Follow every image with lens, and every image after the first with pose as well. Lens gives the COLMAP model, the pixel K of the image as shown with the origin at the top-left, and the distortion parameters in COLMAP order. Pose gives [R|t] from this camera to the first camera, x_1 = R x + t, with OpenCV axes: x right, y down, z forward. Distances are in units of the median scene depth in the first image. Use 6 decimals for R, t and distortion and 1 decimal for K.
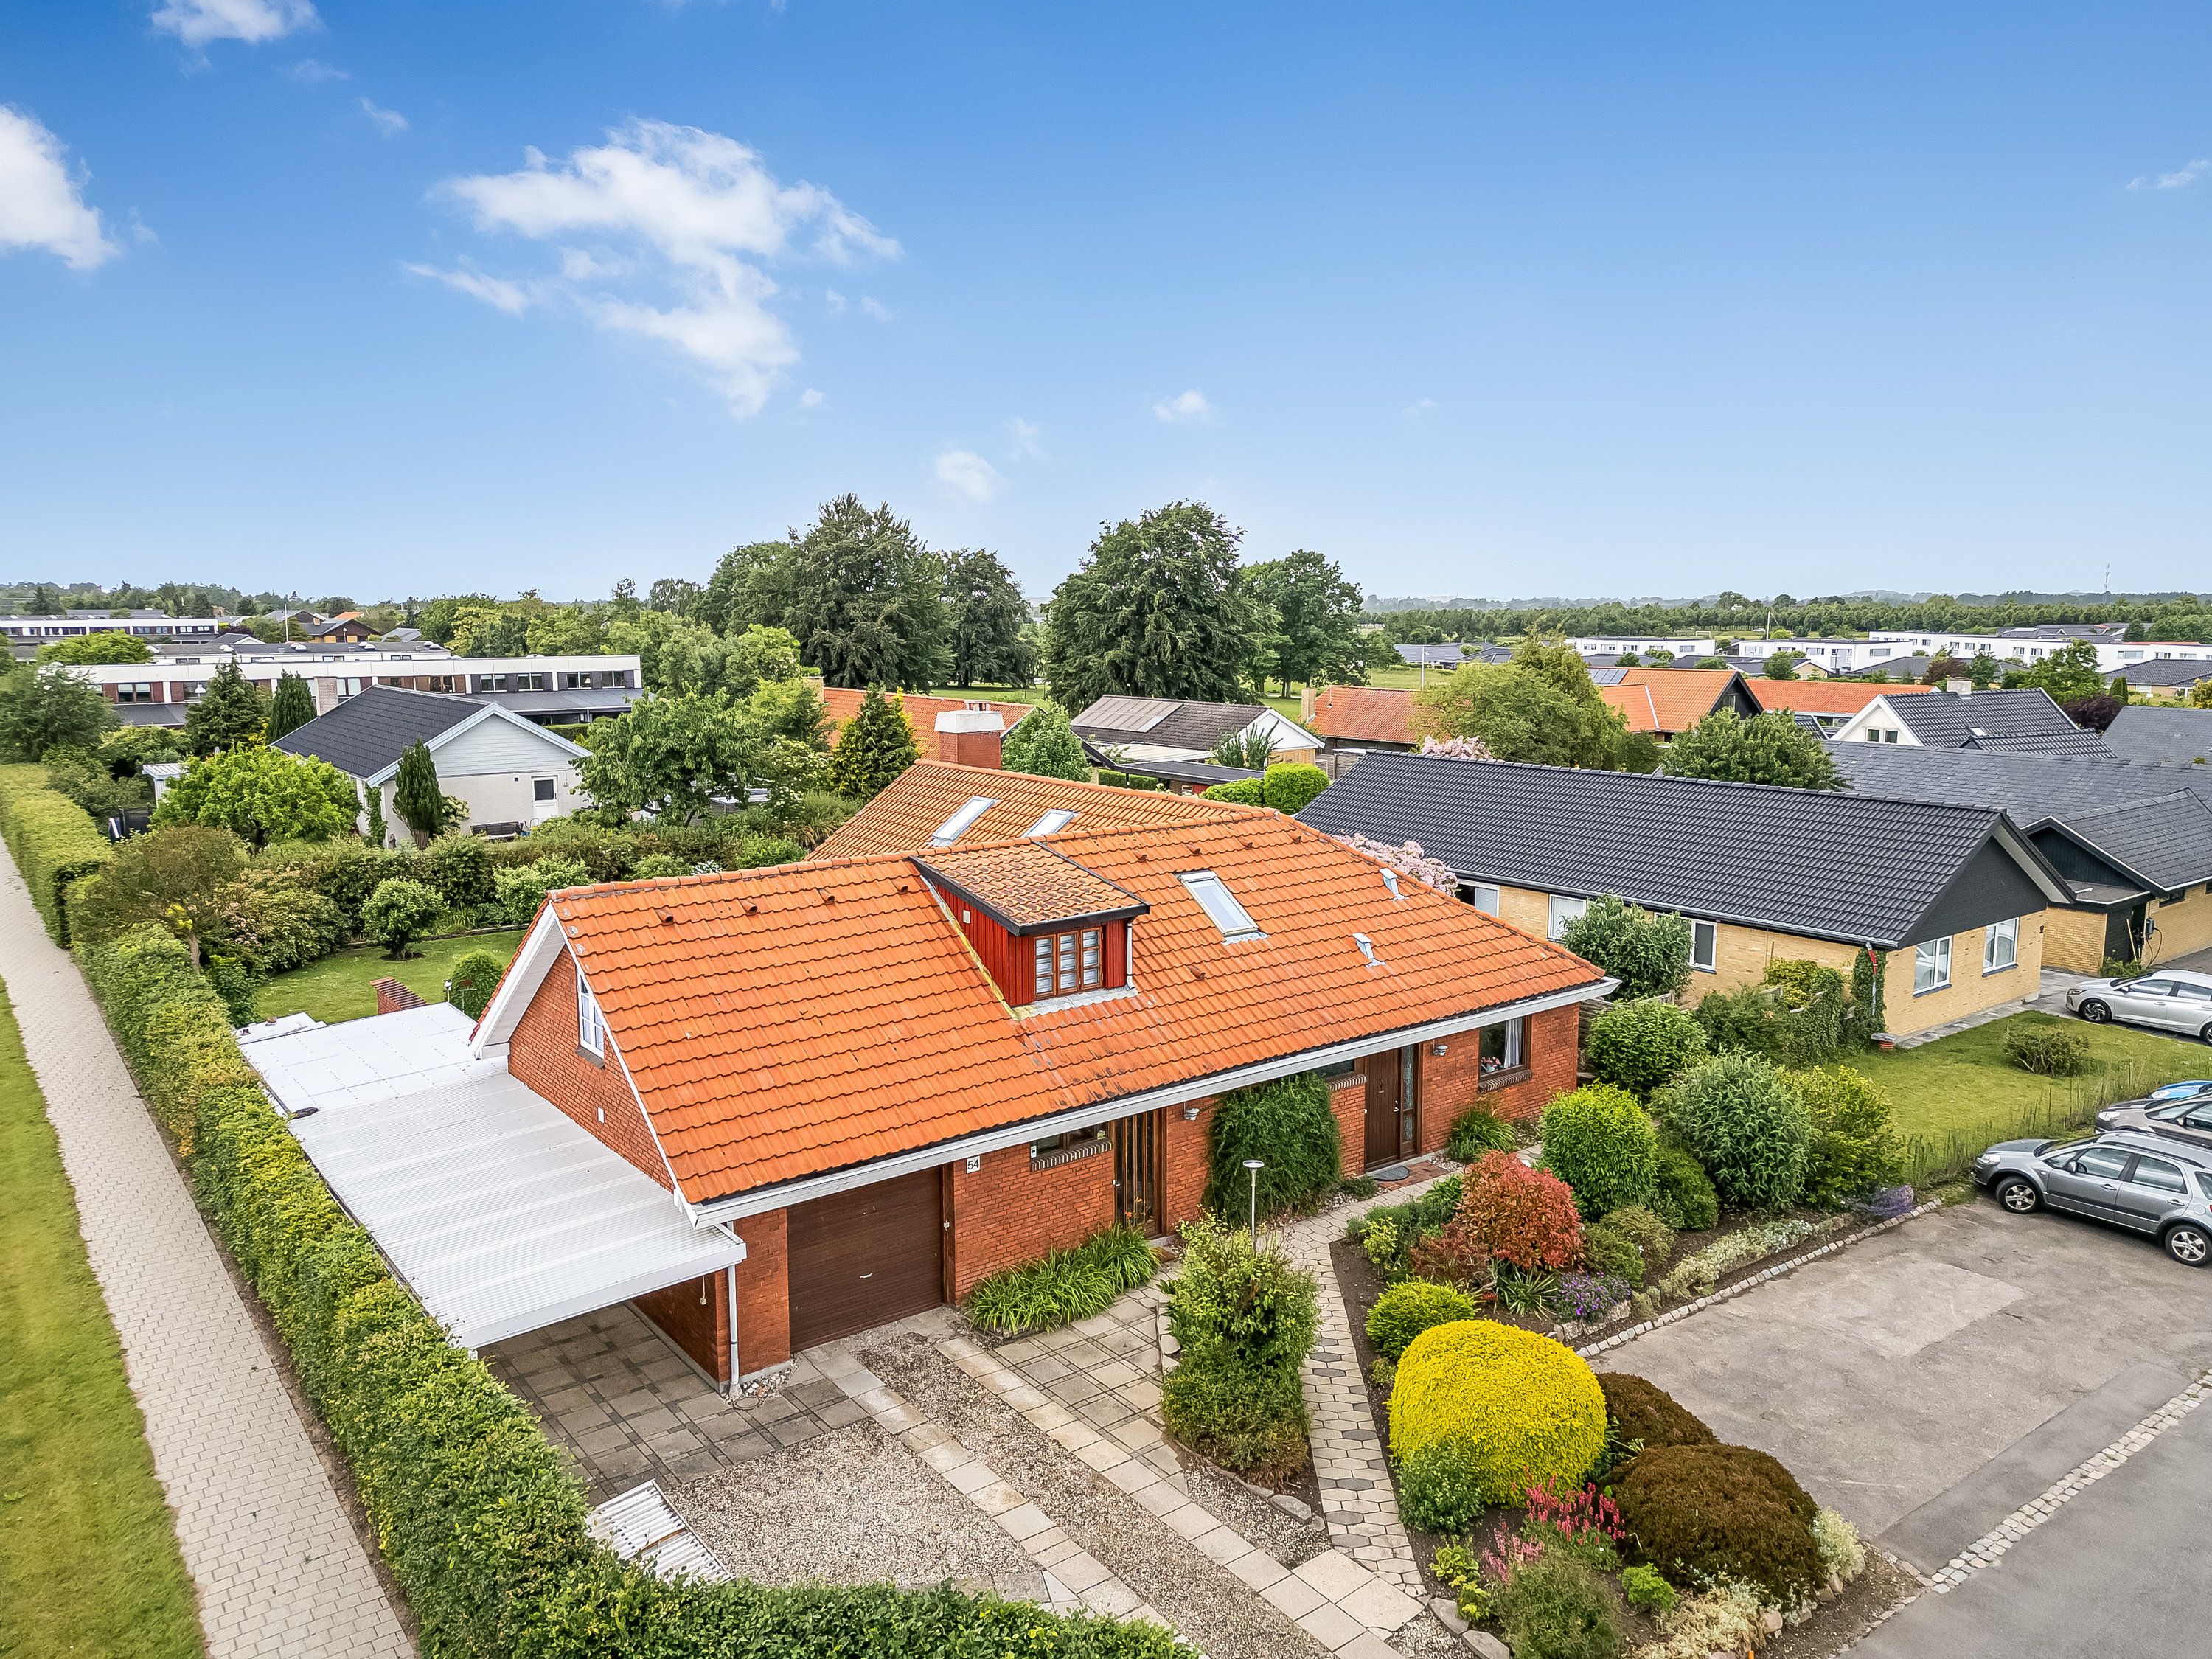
lens RADIAL K [[1561.8, 0, 1106.0], [0, 1561.8, 829.5], [0, 0, 1]] dist [0.103376, -0.133130]
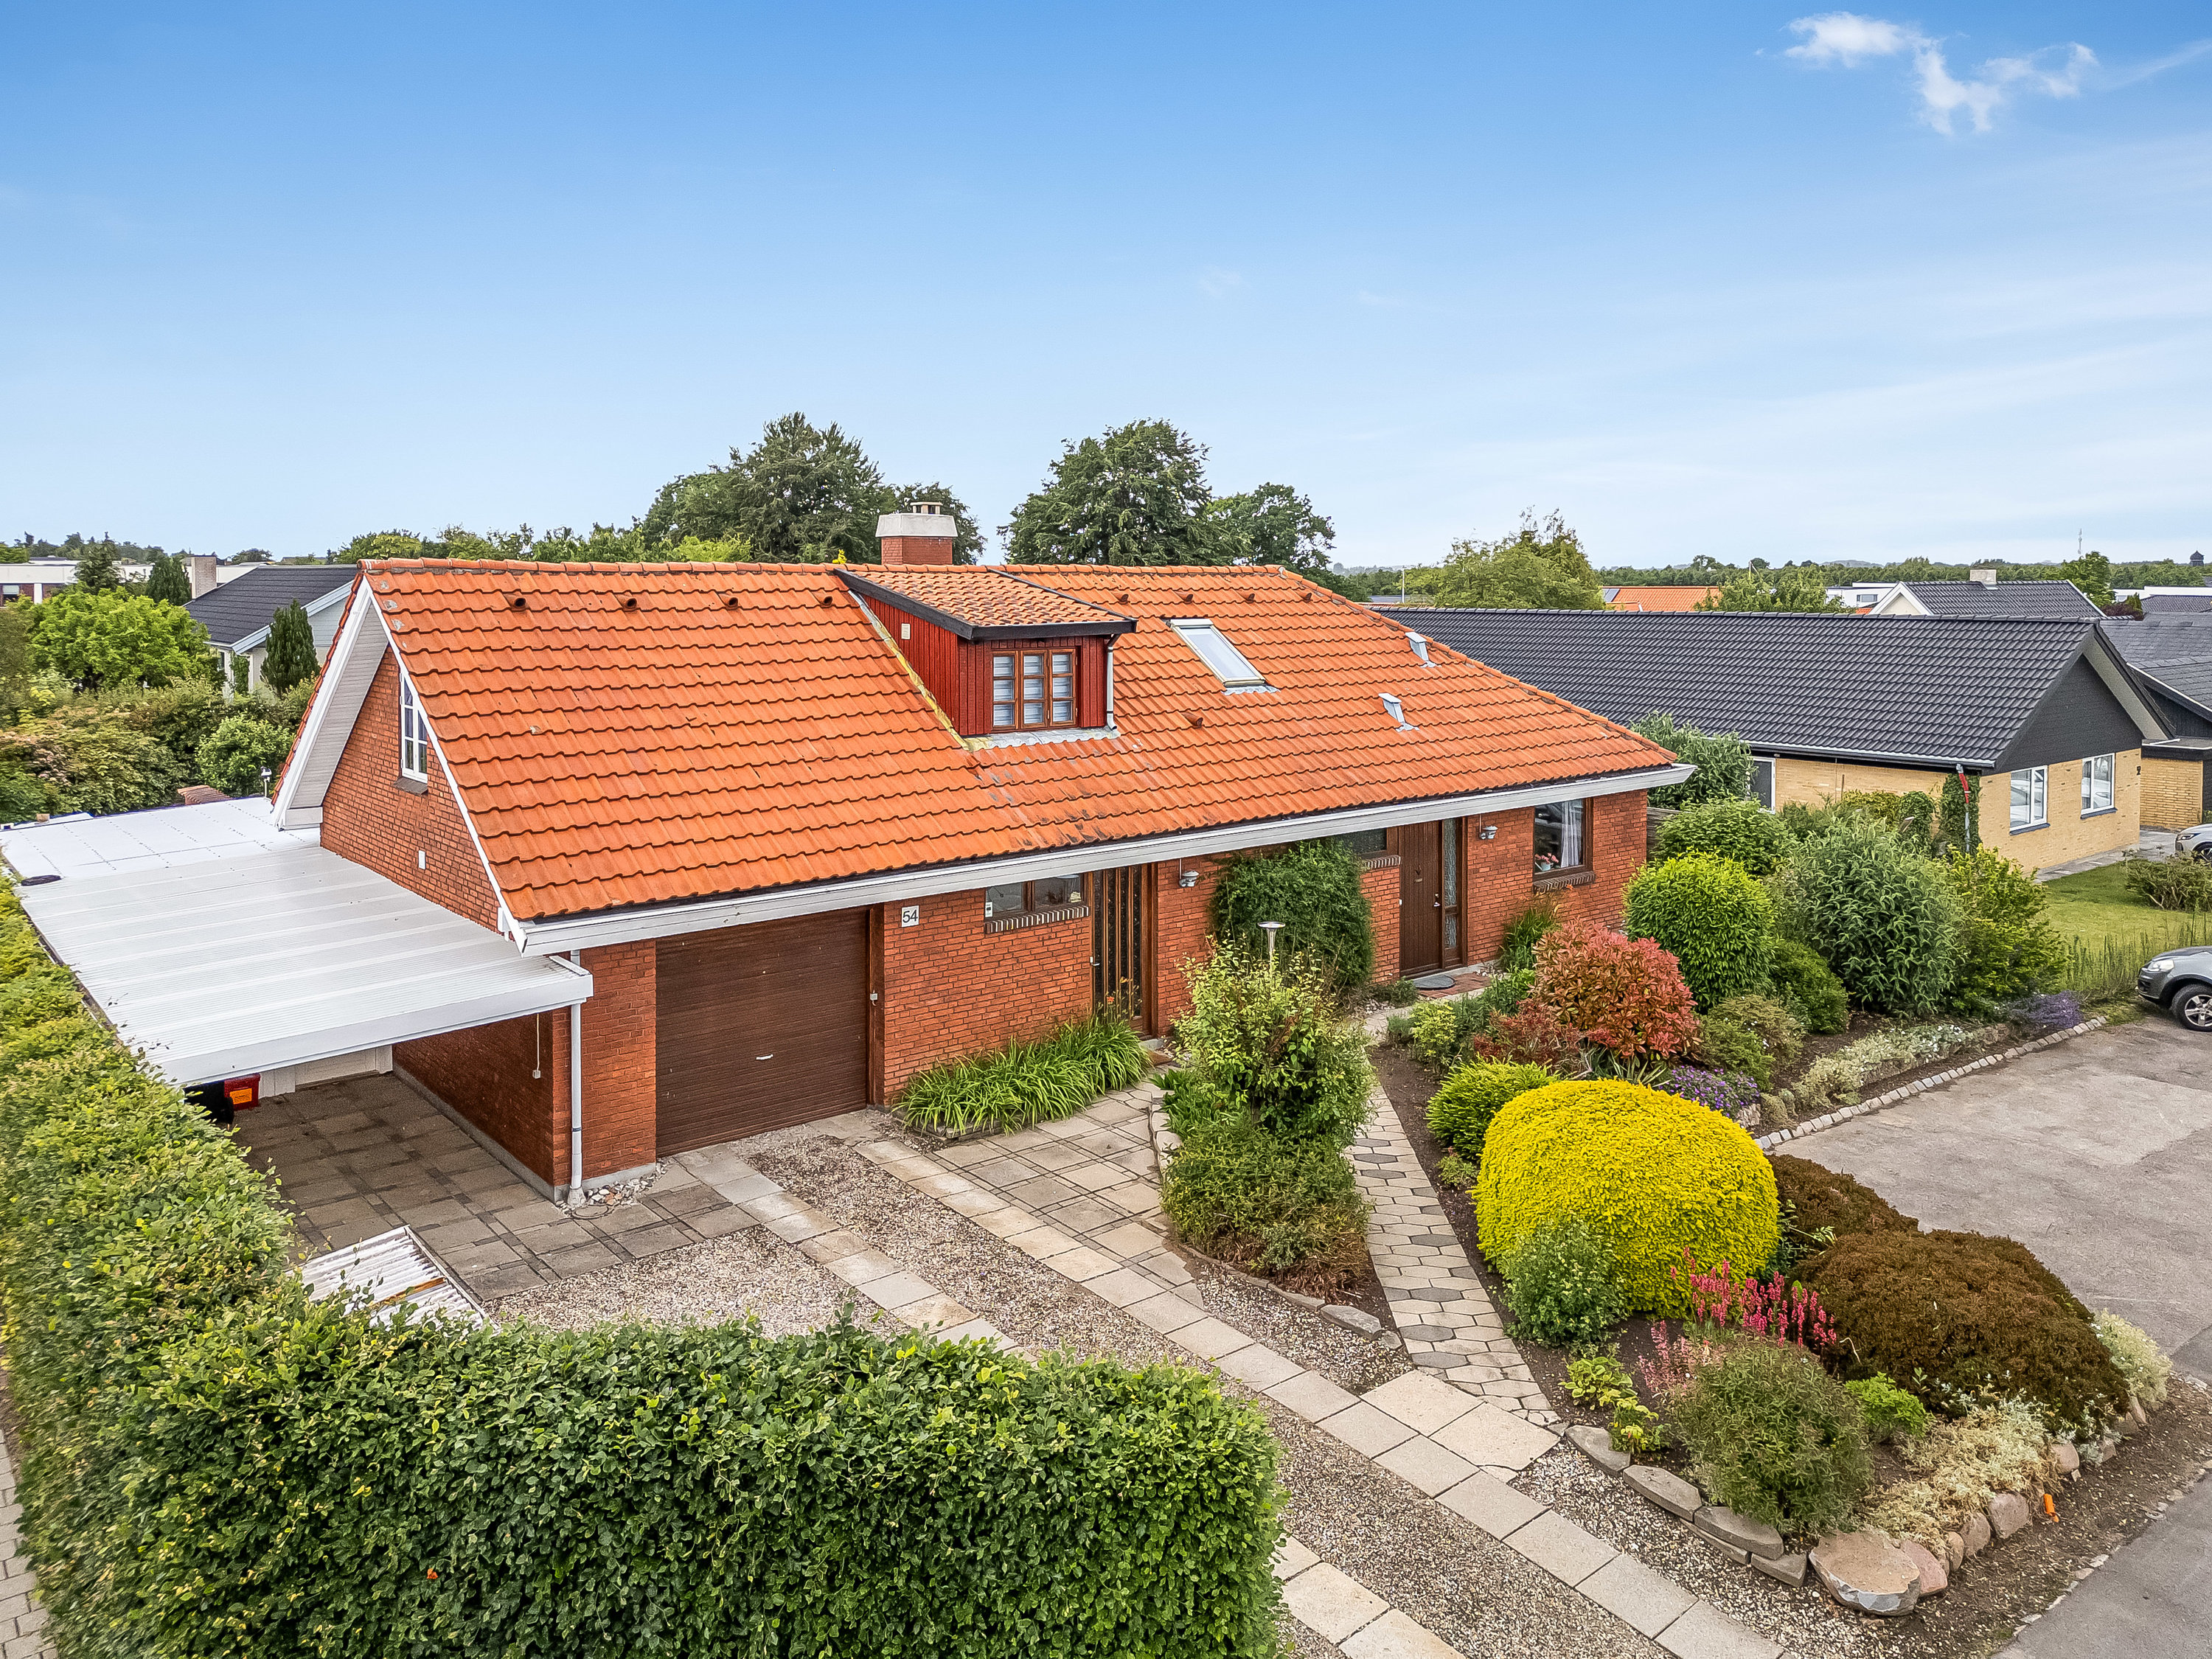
lens RADIAL K [[1478.3, 0, 1098.3], [0, 1478.3, 772.9], [0, 0, 1]] dist [0.077394, -0.072932]
pose [[0.999603, 0.002329, 0.028077, -0.012542], [0.000953, 0.993211, -0.116325, 0.220175], [-0.028157, 0.116305, 0.992814, 0.262614]]
